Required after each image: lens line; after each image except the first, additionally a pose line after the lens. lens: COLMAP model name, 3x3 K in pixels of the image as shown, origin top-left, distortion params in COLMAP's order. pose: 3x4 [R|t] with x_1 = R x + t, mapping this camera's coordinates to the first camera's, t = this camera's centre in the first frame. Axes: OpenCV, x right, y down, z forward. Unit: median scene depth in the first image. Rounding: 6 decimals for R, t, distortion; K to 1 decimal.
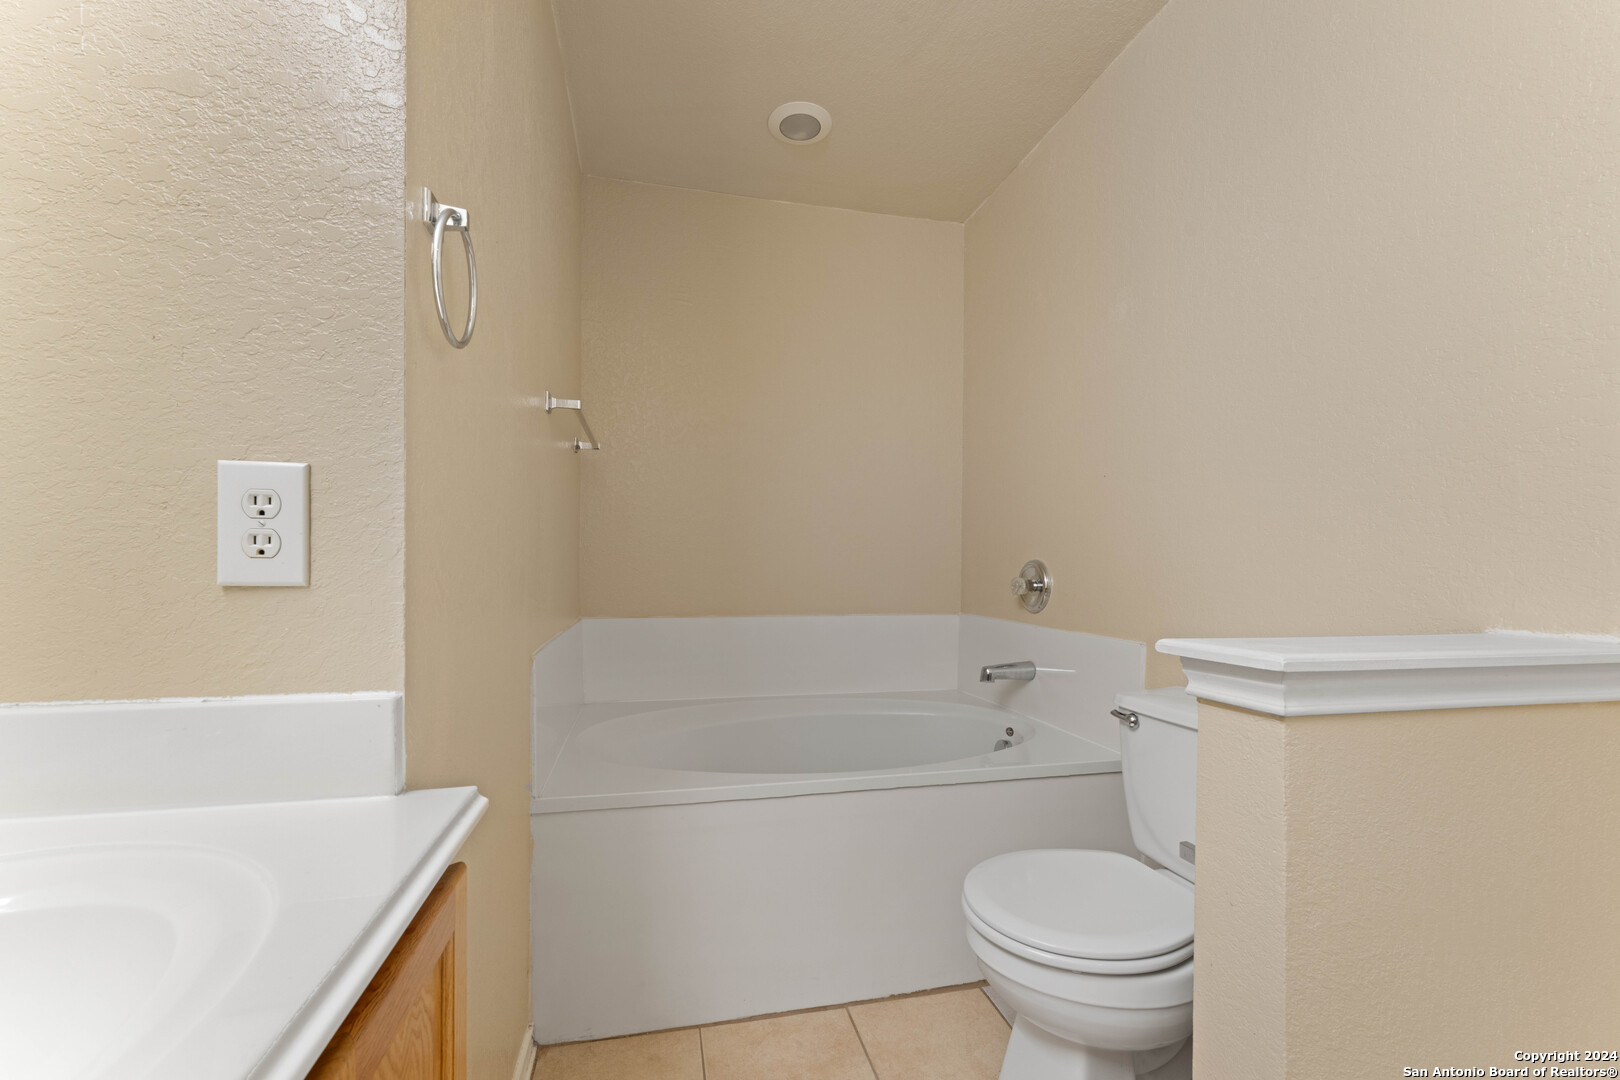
lens RADIAL K [[661.4, 0, 814.3], [0, 661.4, 557.0], [0, 0, 1]] dist [0.002801, 0.000178]
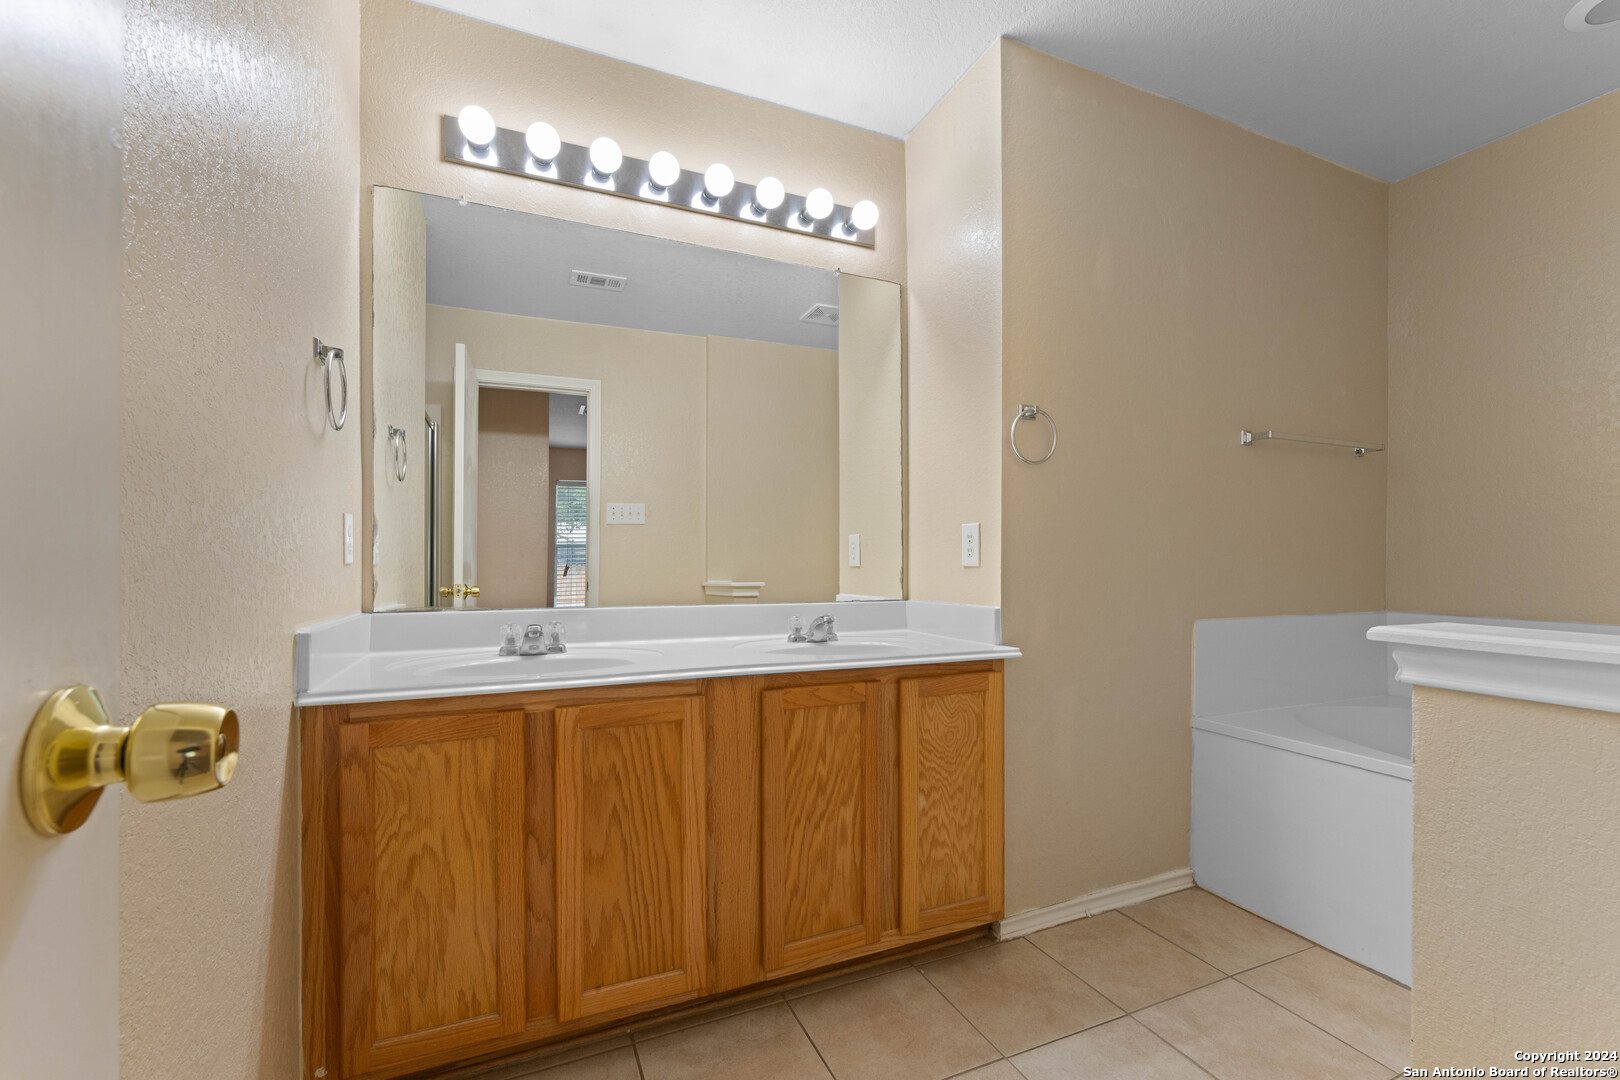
lens RADIAL K [[661.4, 0, 814.3], [0, 661.4, 557.0], [0, 0, 1]] dist [0.002801, 0.000178]
pose [[0.210228, -0.010785, -0.977593, 1.831994], [0.017084, 0.999827, -0.007357, 0.011972], [0.977503, -0.015155, 0.210375, -0.274679]]
